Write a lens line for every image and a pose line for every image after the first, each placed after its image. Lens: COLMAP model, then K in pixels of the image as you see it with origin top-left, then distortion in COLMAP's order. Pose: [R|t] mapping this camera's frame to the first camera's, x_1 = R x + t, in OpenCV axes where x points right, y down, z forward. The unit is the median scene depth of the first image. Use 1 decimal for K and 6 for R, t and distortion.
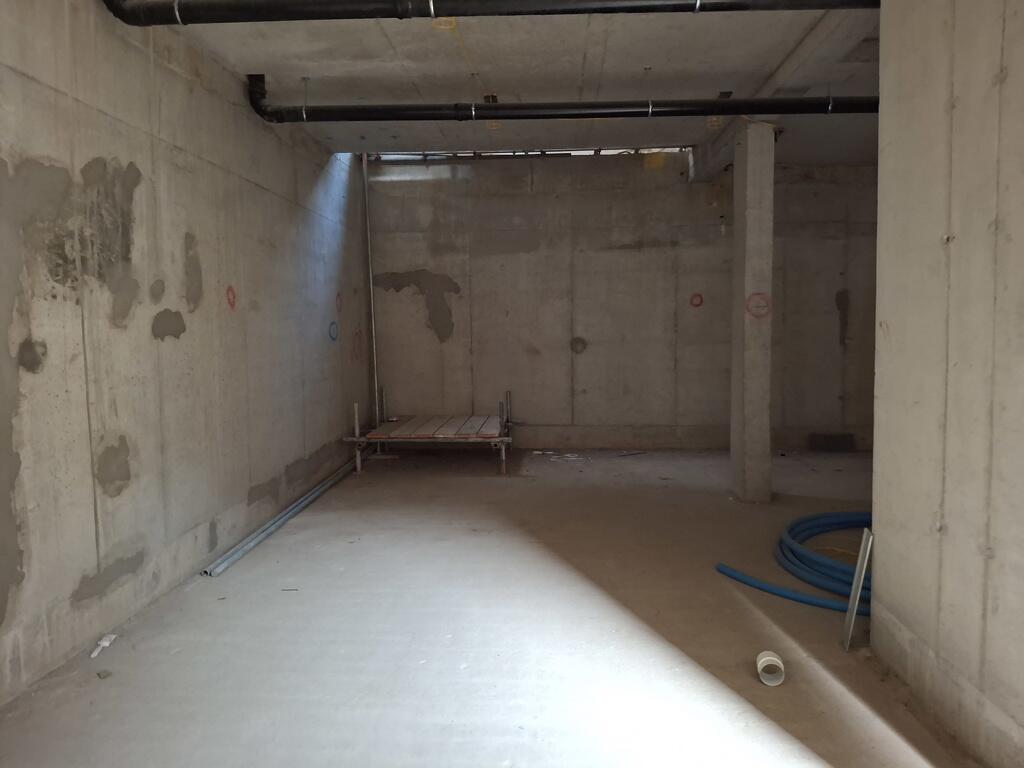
lens RADIAL K [[782.1, 0, 512.8], [0, 782.1, 385.3], [0, 0, 1]] dist [-0.000473, -0.015503]
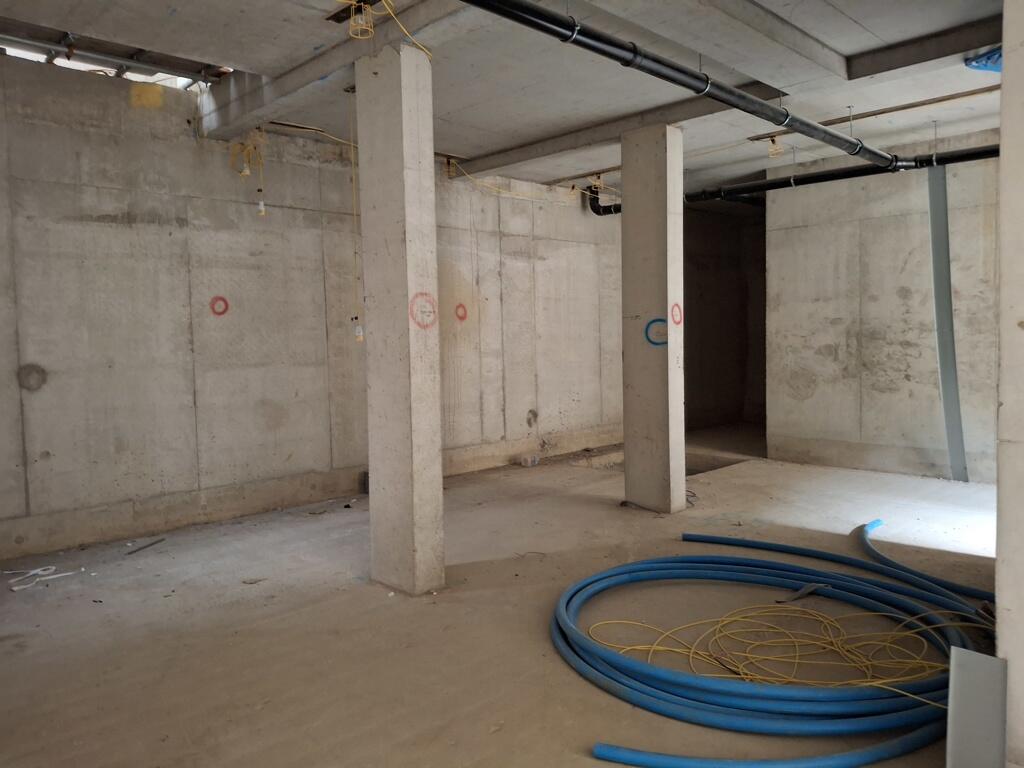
lens RADIAL K [[782.1, 0, 526.6], [0, 782.1, 362.7], [0, 0, 1]] dist [-0.000473, -0.015503]
pose [[0.660338, -0.029733, 0.750379, -0.109593], [0.067626, 0.997511, -0.019986, -0.025186], [-0.747917, 0.063943, 0.660705, 0.335672]]
